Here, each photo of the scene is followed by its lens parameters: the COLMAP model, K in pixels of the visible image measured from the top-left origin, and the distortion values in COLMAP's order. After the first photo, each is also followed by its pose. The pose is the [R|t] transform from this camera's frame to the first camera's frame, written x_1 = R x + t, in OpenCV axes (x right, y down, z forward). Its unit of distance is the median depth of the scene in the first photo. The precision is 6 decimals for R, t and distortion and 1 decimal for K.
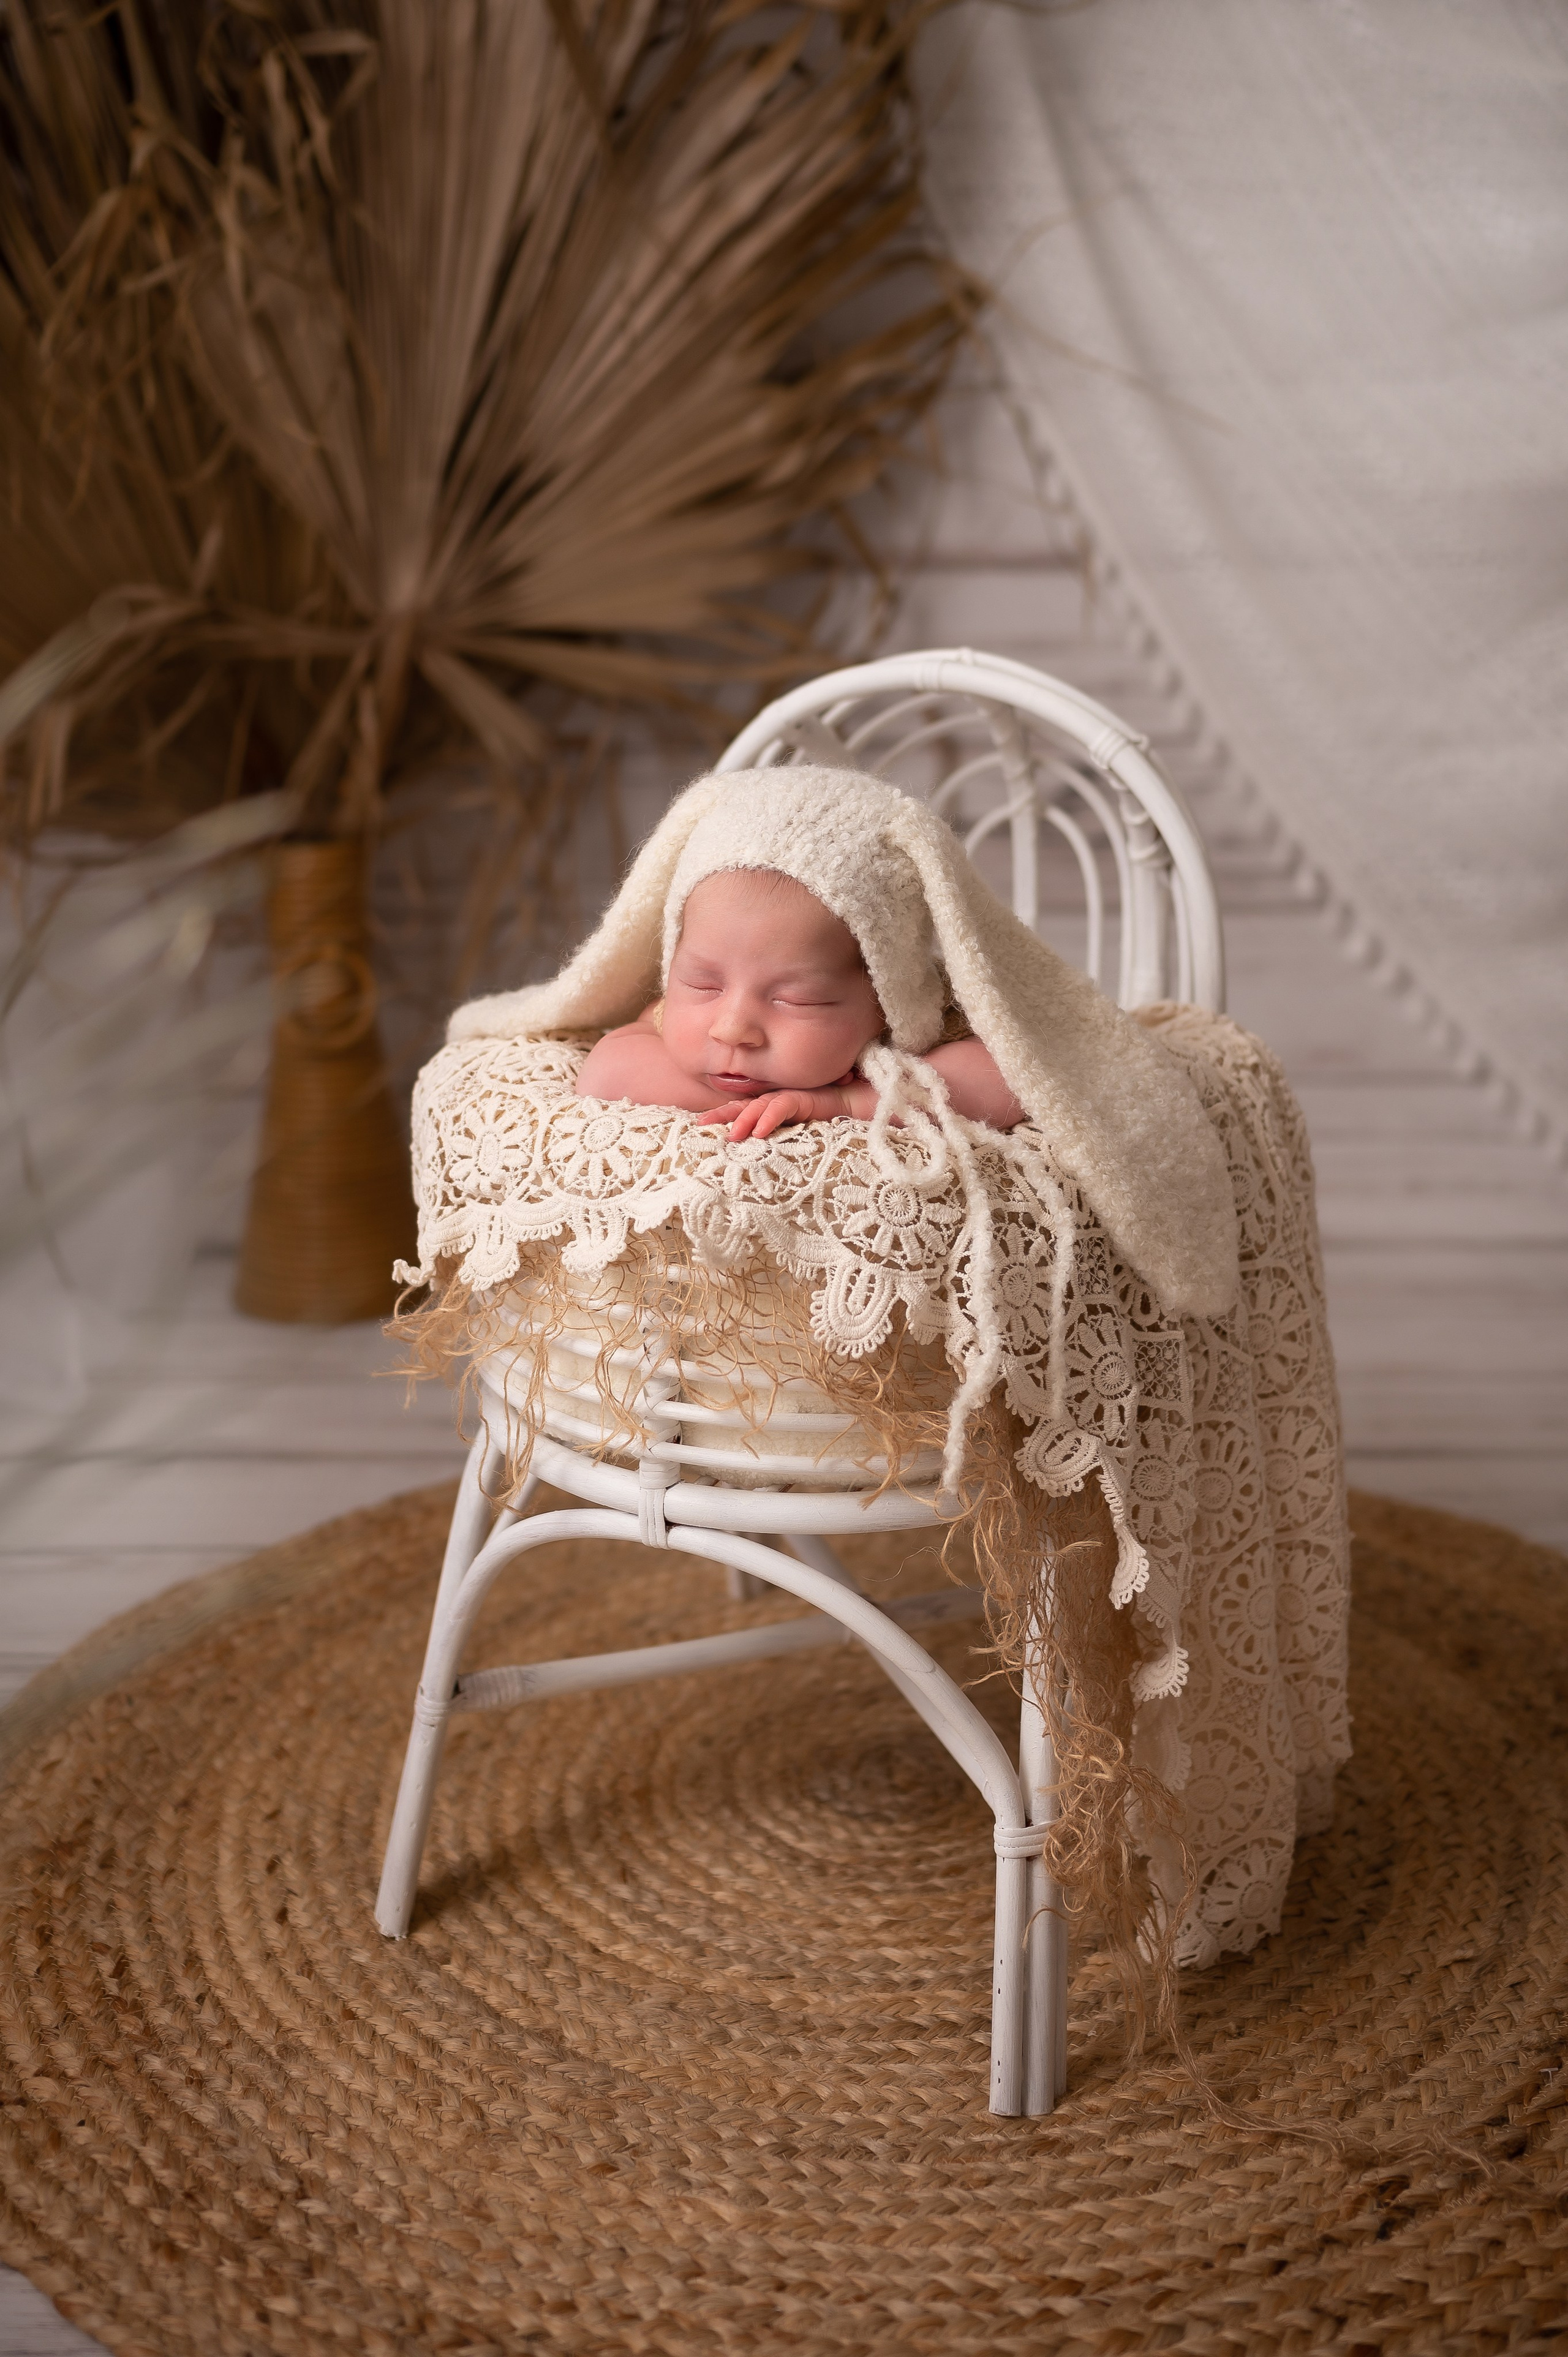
lens RADIAL K [[2540.0, 0, 808.0], [0, 2540.0, 964.2], [0, 0, 1]] dist [-0.013415, 0.000000]
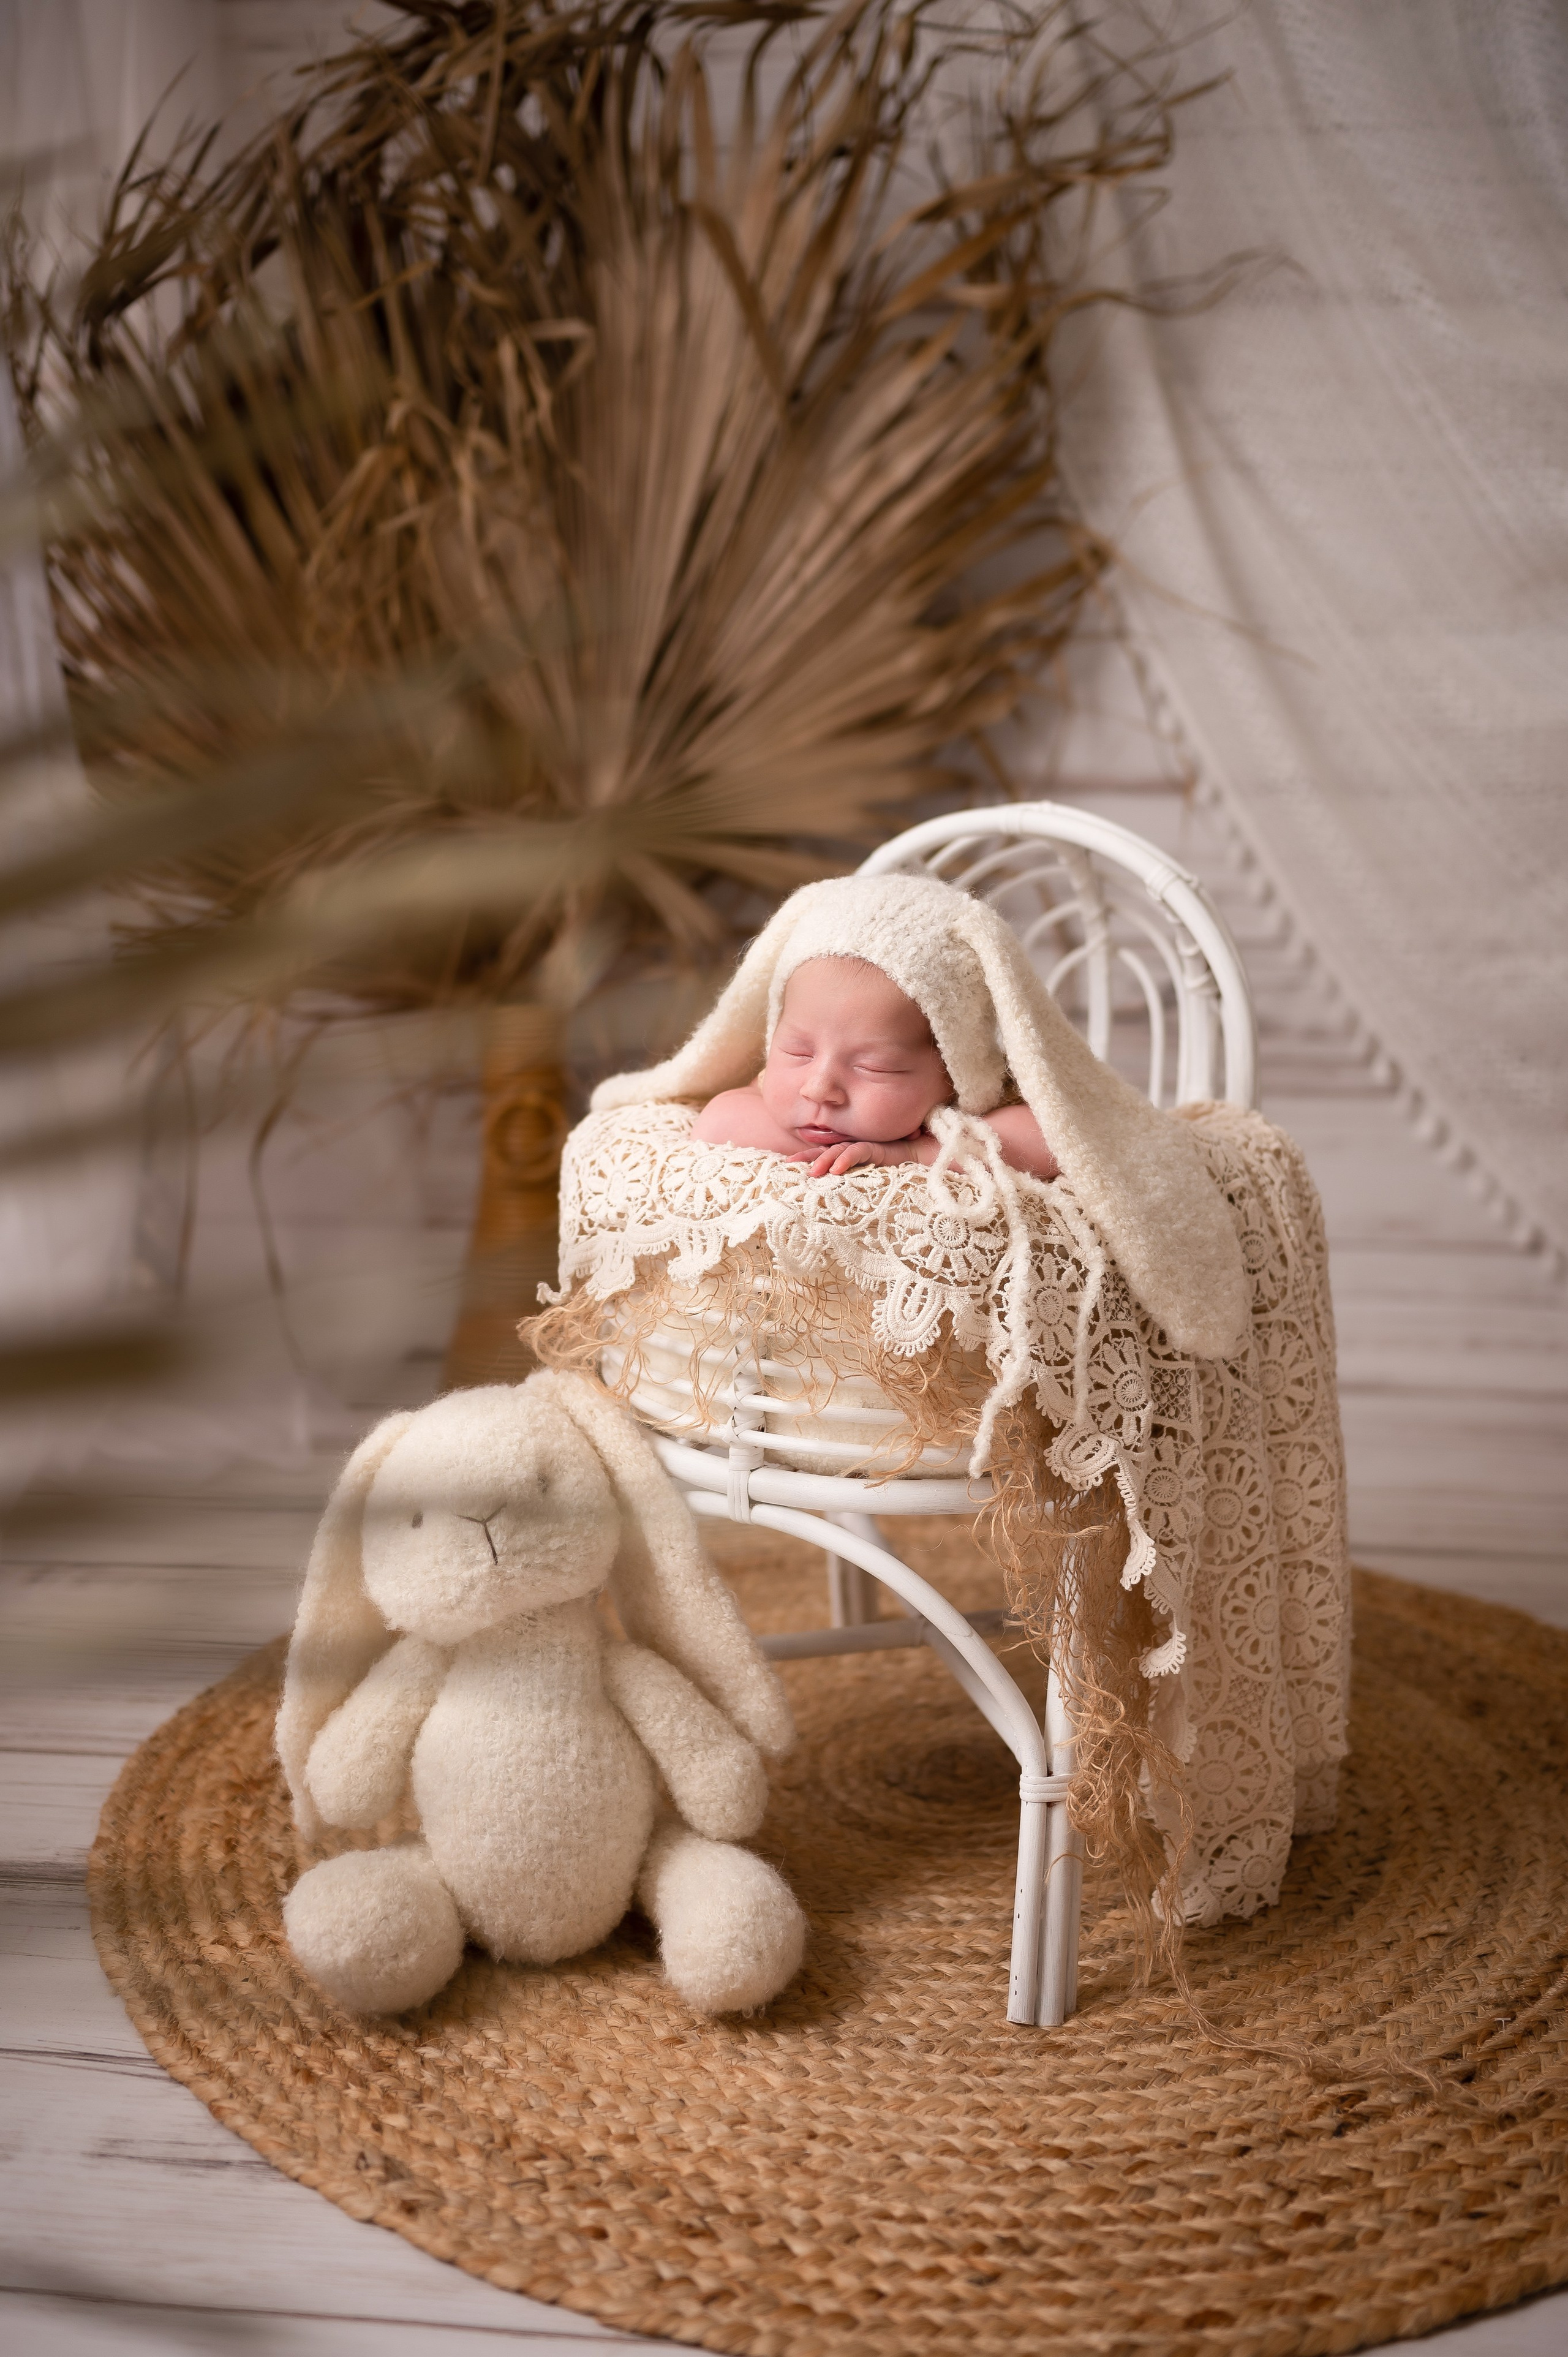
lens RADIAL K [[2243.5, 0, 805.8], [0, 2243.5, 1130.8], [0, 0, 1]] dist [-0.006699, 0.000000]
pose [[0.995786, 0.030703, -0.086414, 0.055187], [-0.034074, 0.998704, -0.037816, 0.085908], [0.085141, 0.040601, 0.995541, -0.048801]]
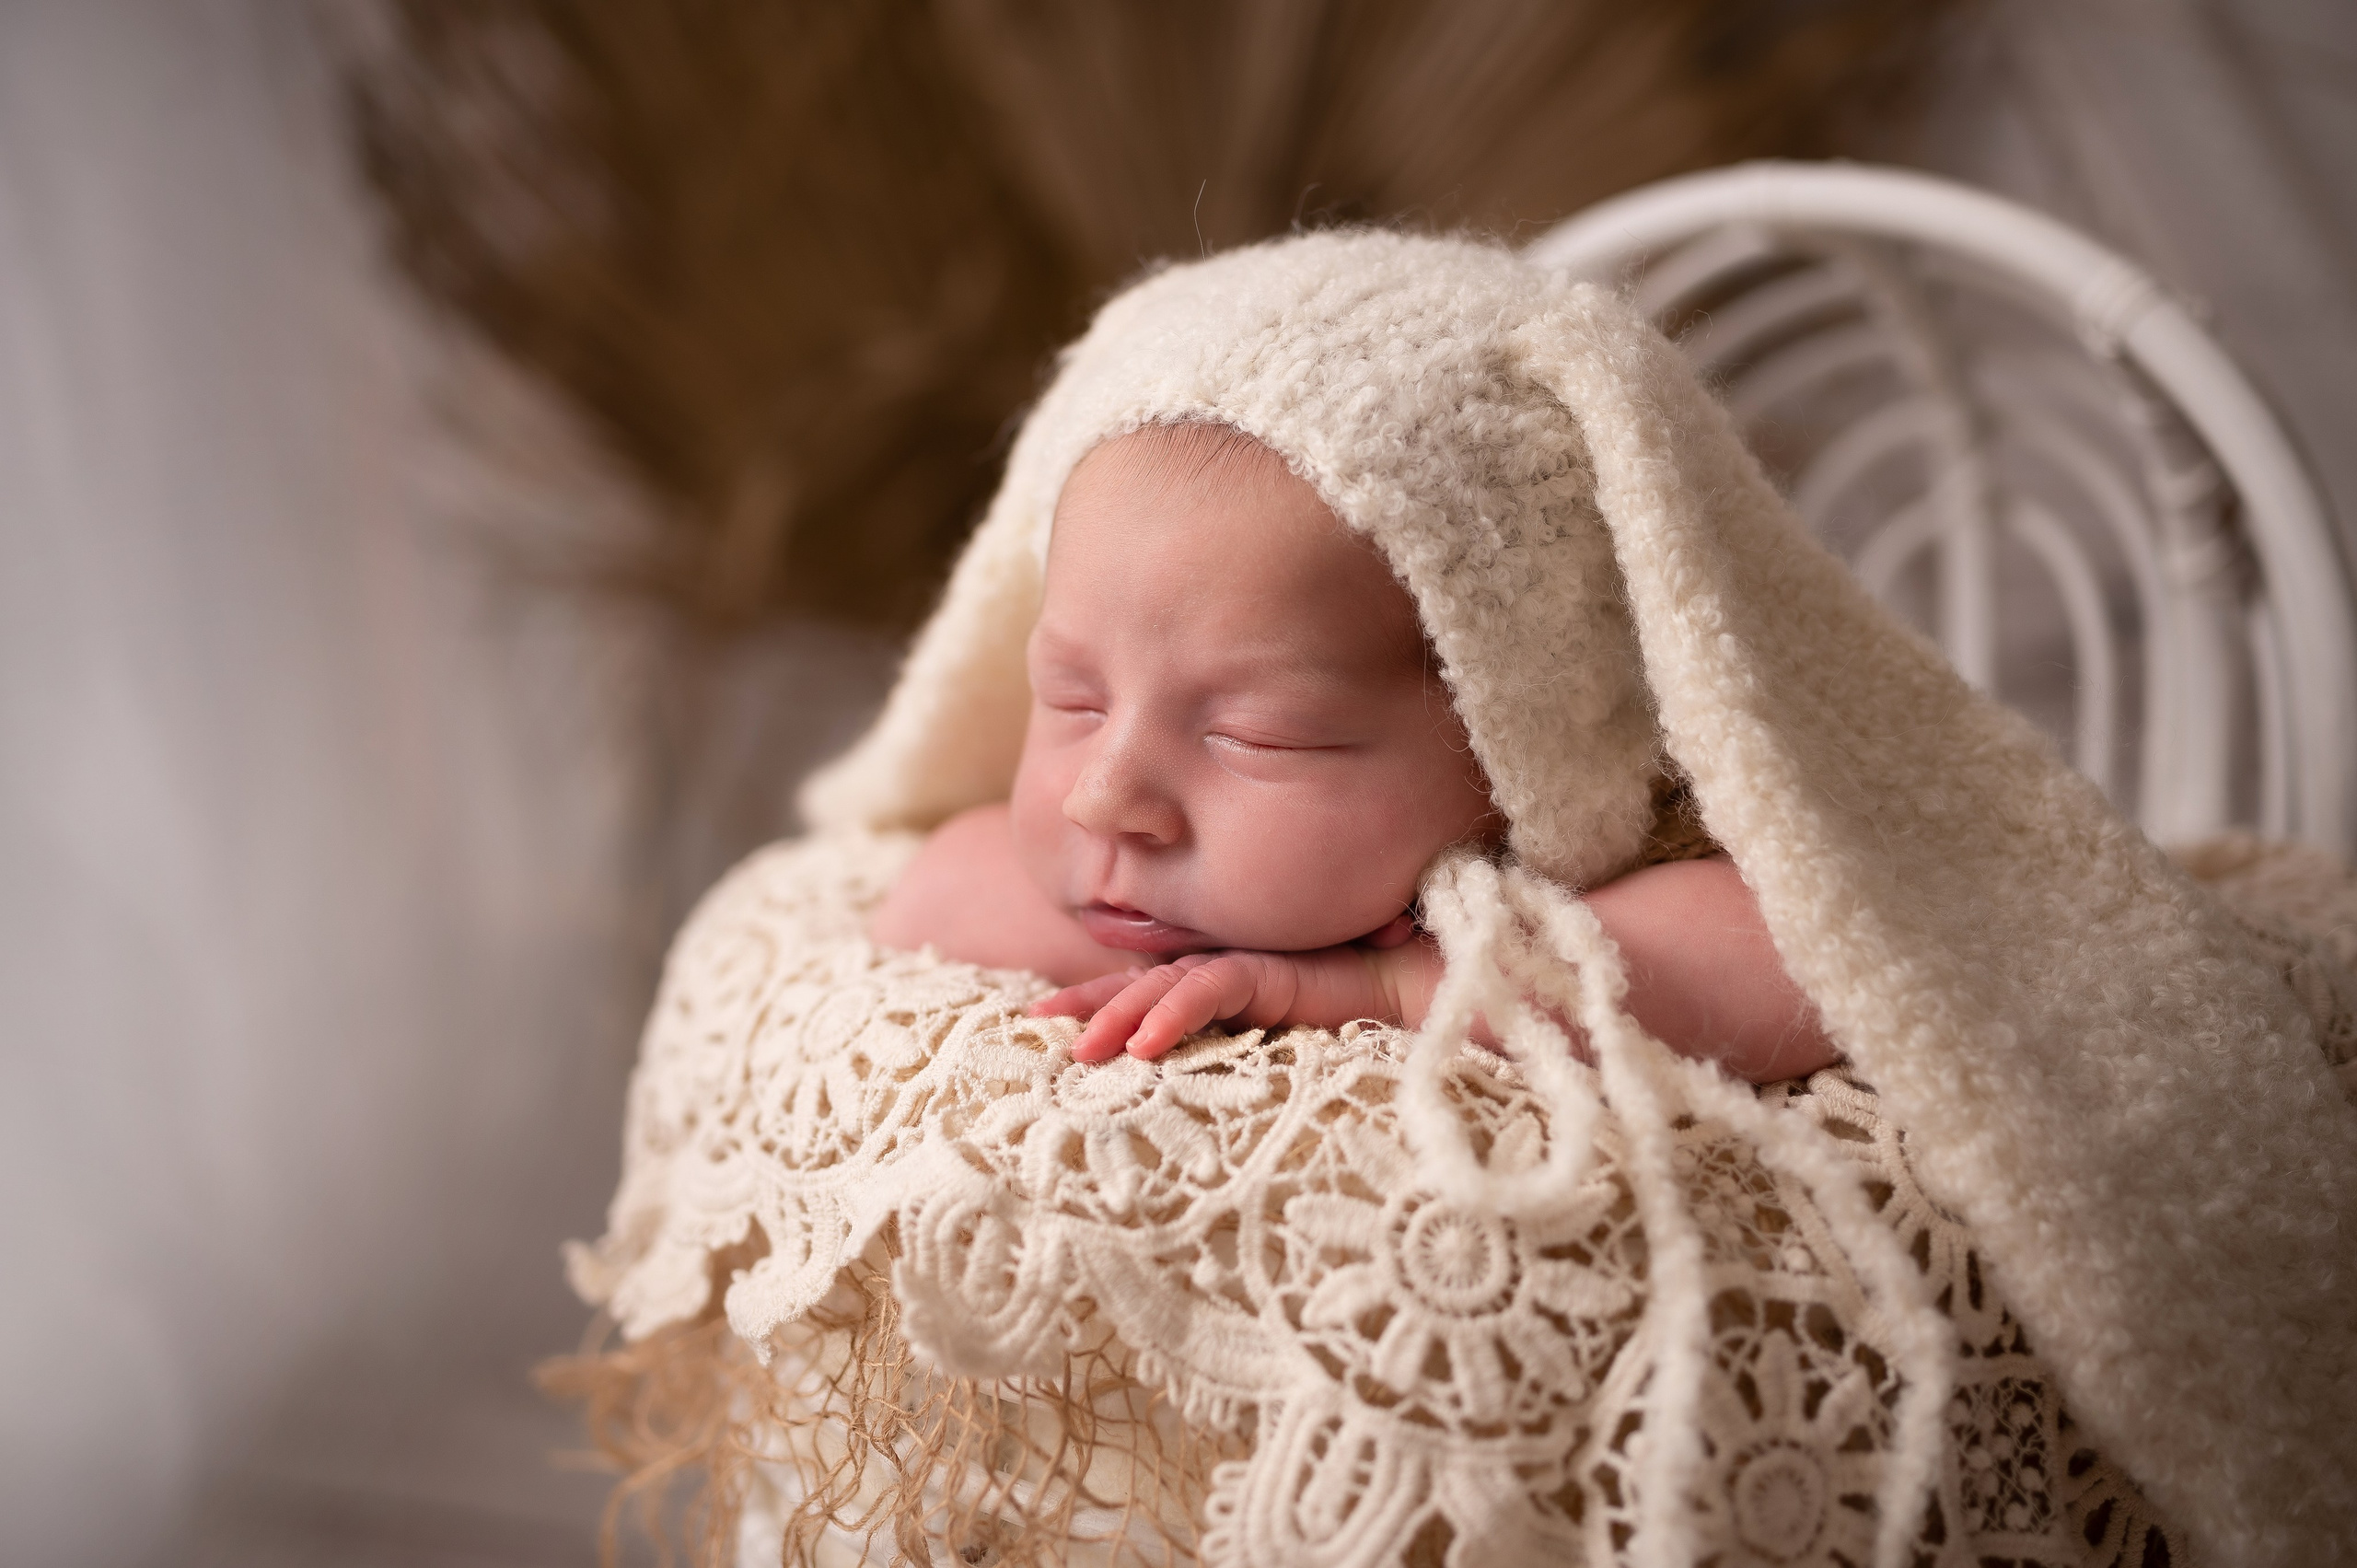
lens RADIAL K [[2243.6, 0, 1150.0], [0, 2243.6, 744.3], [0, 0, 1]] dist [-0.006699, 0.000000]
pose [[0.950063, 0.030587, -0.310556, 0.090486], [-0.050191, 0.997206, -0.055330, 0.036495], [0.307996, 0.068154, 0.948943, 0.627861]]
